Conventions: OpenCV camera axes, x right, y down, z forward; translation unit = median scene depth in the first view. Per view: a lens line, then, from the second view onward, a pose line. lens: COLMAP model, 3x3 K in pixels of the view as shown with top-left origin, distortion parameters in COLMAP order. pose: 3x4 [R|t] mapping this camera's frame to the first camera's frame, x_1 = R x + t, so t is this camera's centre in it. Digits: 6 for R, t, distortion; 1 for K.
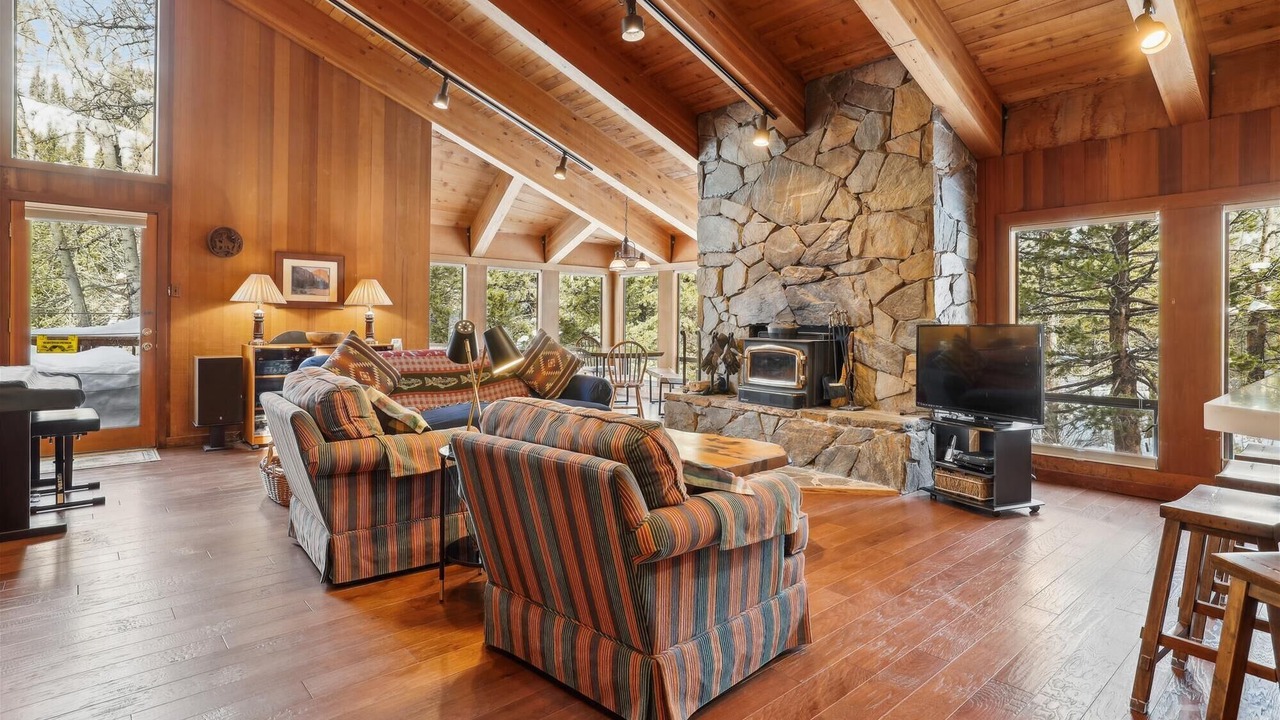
lens RADIAL K [[648.4, 0, 633.3], [0, 648.4, 325.6], [0, 0, 1]] dist [-0.000721, 0.000315]
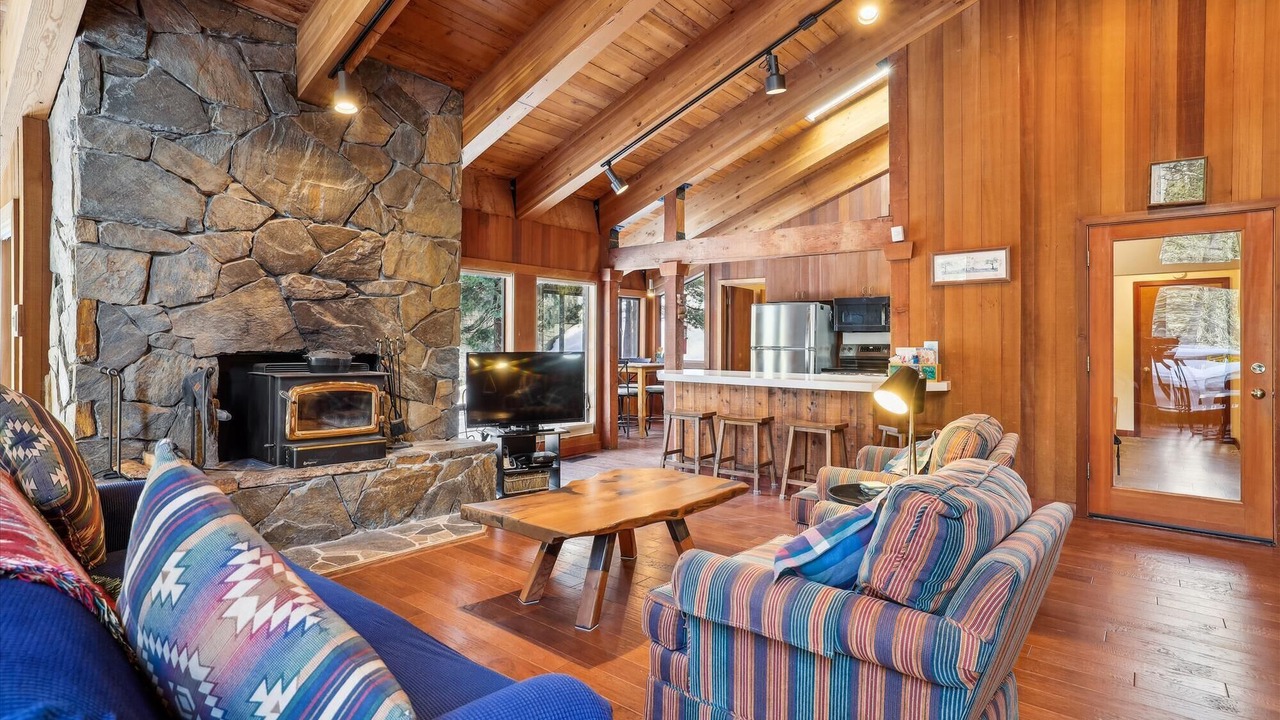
lens RADIAL K [[635.6, 0, 637.2], [0, 635.6, 342.2], [0, 0, 1]] dist [-0.011386, 0.010620]
pose [[-0.147442, -0.004738, 0.989059, -0.534990], [-0.007485, 0.999965, 0.003675, -0.019553], [-0.989042, -0.006862, -0.147472, 0.733412]]
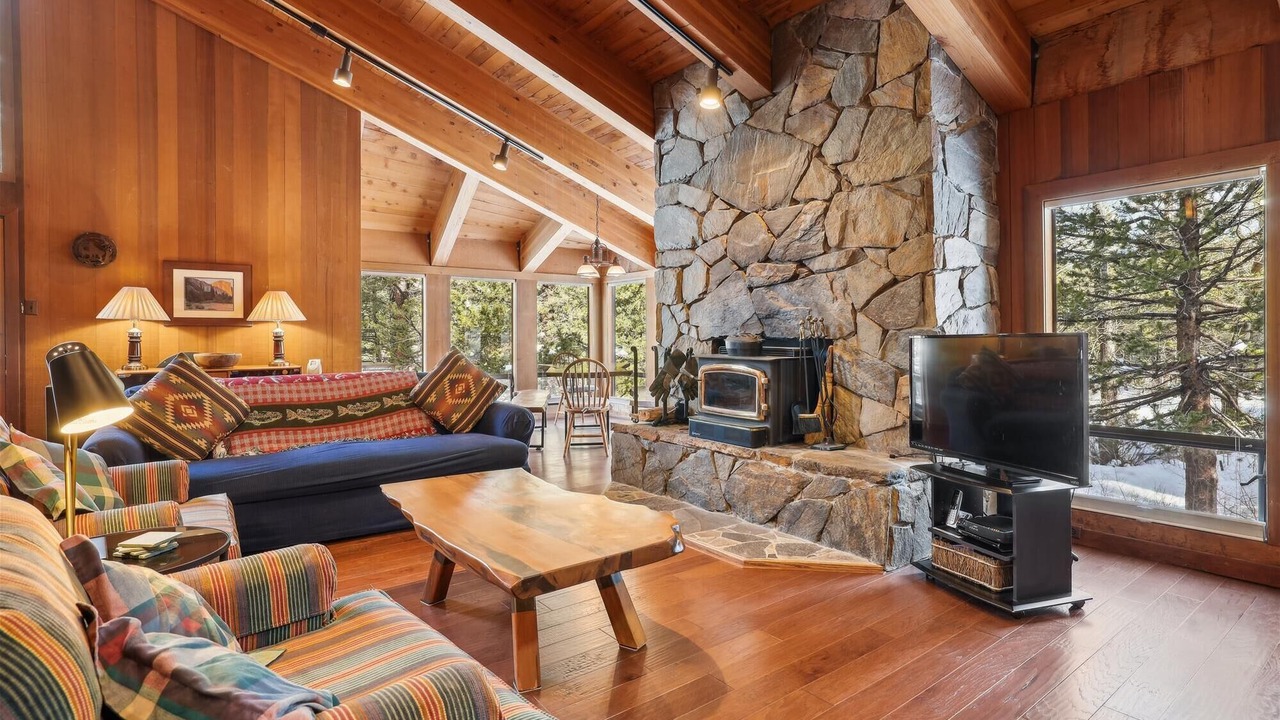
lens RADIAL K [[635.6, 0, 637.2], [0, 635.6, 342.2], [0, 0, 1]] dist [-0.011386, 0.010620]
pose [[0.997599, -0.013346, -0.067961, 0.149871], [0.013775, 0.999888, 0.005846, -0.001965], [0.067875, -0.006768, 0.997671, 0.221560]]
